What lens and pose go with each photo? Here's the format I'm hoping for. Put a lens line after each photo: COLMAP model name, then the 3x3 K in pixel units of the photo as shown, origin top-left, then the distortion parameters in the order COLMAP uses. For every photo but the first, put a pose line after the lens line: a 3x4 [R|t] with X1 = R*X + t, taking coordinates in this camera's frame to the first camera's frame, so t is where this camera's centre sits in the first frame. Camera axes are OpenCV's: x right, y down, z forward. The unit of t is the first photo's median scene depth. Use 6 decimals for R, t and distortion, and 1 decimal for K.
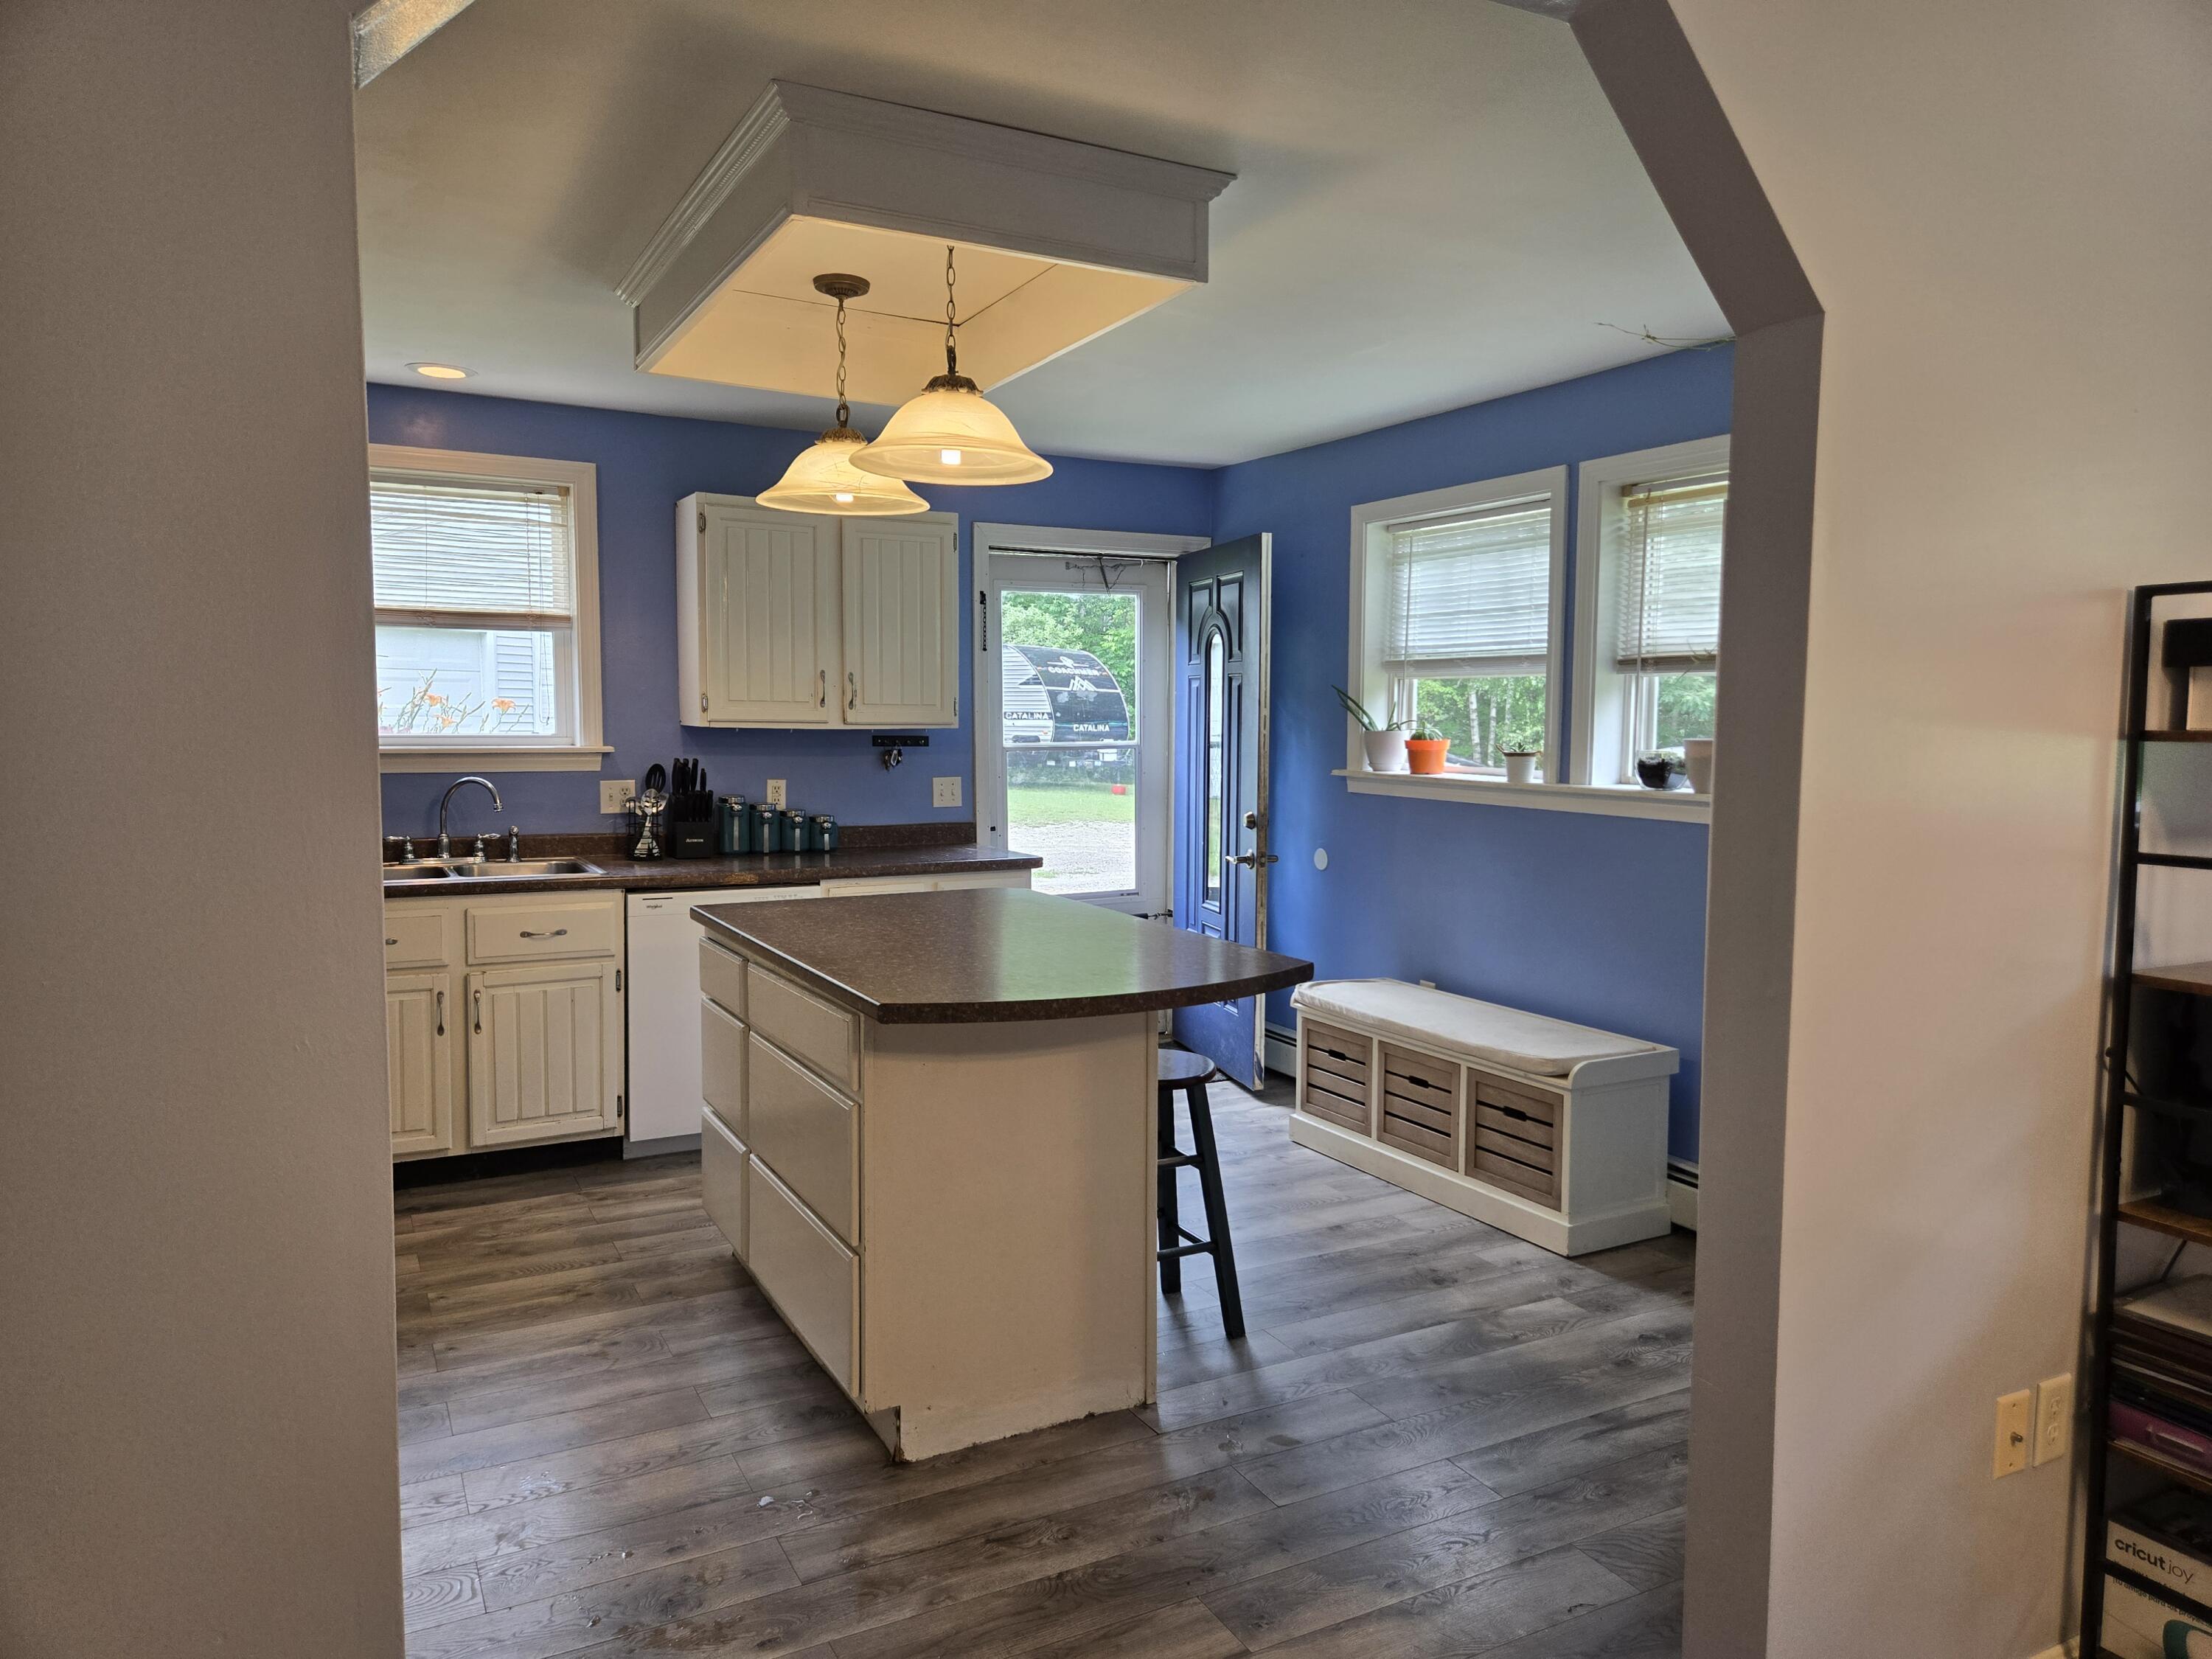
lens RADIAL K [[1476.7, 0, 1116.1], [0, 1476.7, 838.8], [0, 0, 1]] dist [0.038731, -0.006267]
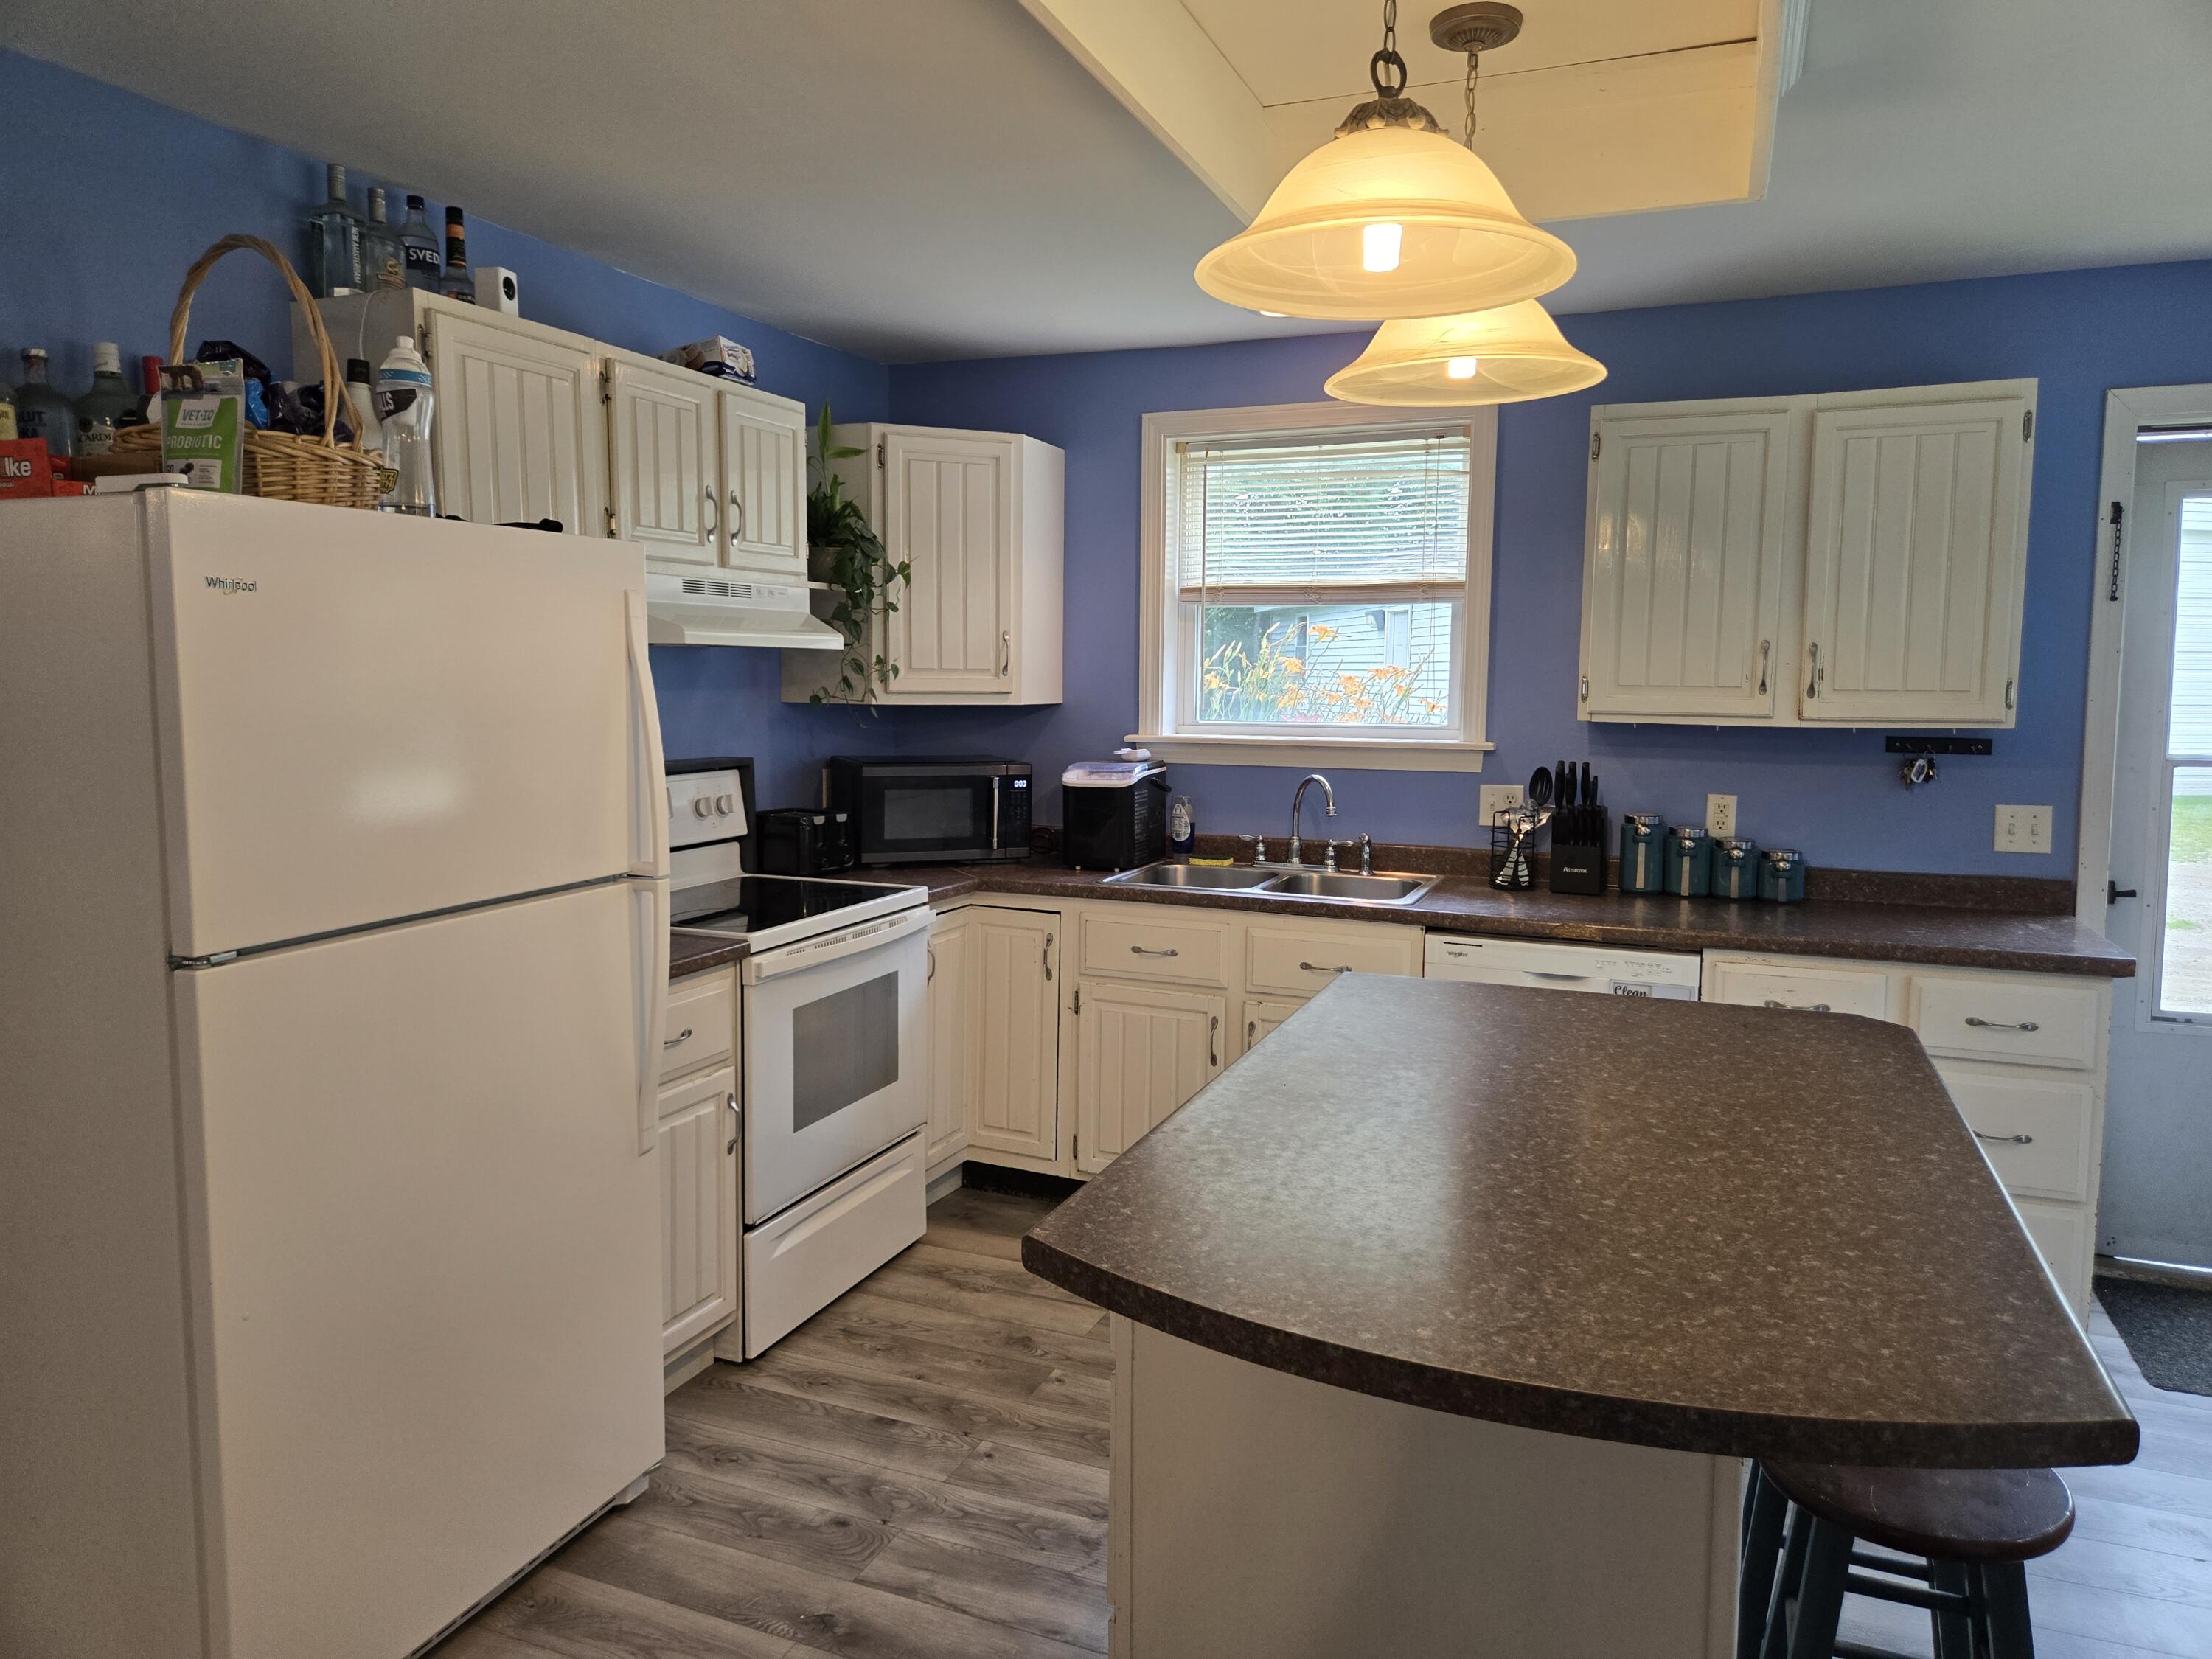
lens RADIAL K [[1476.7, 0, 1090.9], [0, 1476.7, 814.6], [0, 0, 1]] dist [0.038731, -0.006267]
pose [[0.632044, 0.070734, -0.771697, 0.141537], [-0.070695, 0.996936, 0.033477, -0.034873], [0.771701, 0.033396, 0.635108, 0.324523]]
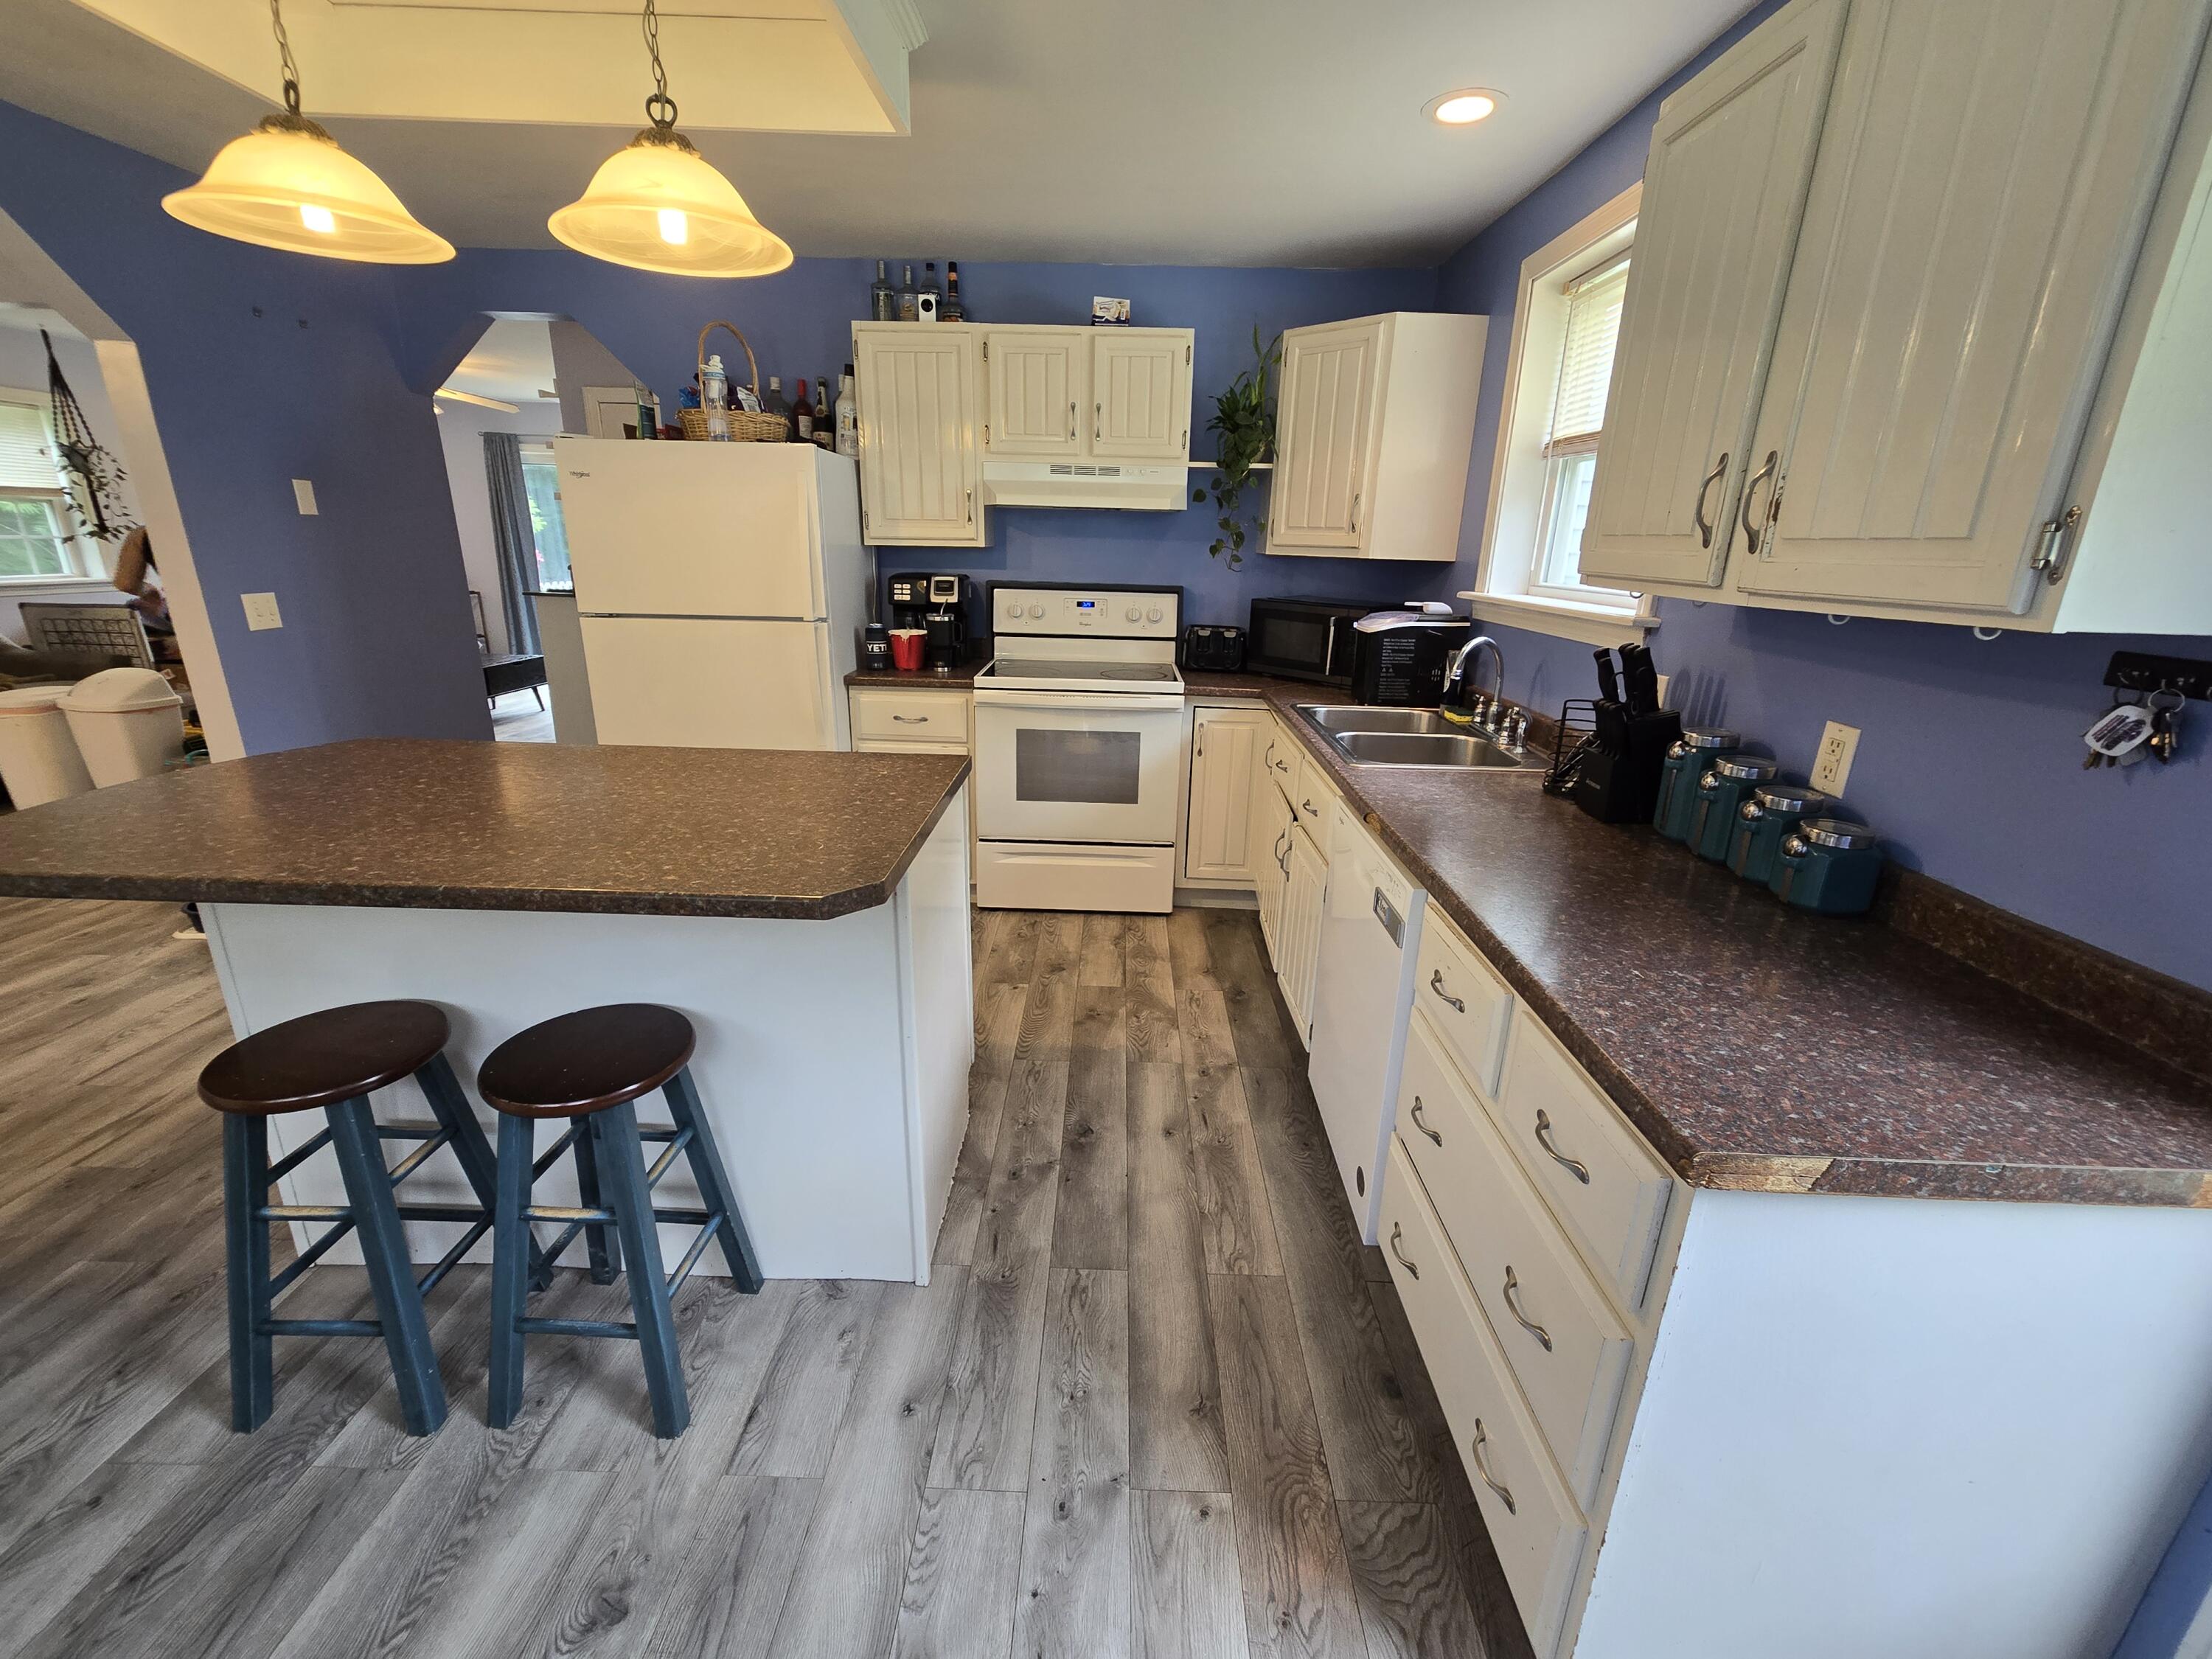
lens RADIAL K [[911.2, 0, 1111.0], [0, 911.2, 826.0], [0, 0, 1]] dist [-0.001276, 0.000107]
pose [[-0.480882, 0.244288, -0.842066, 0.120670], [-0.108278, 0.936504, 0.333520, -0.083704], [0.870074, 0.251561, -0.423897, 0.986487]]
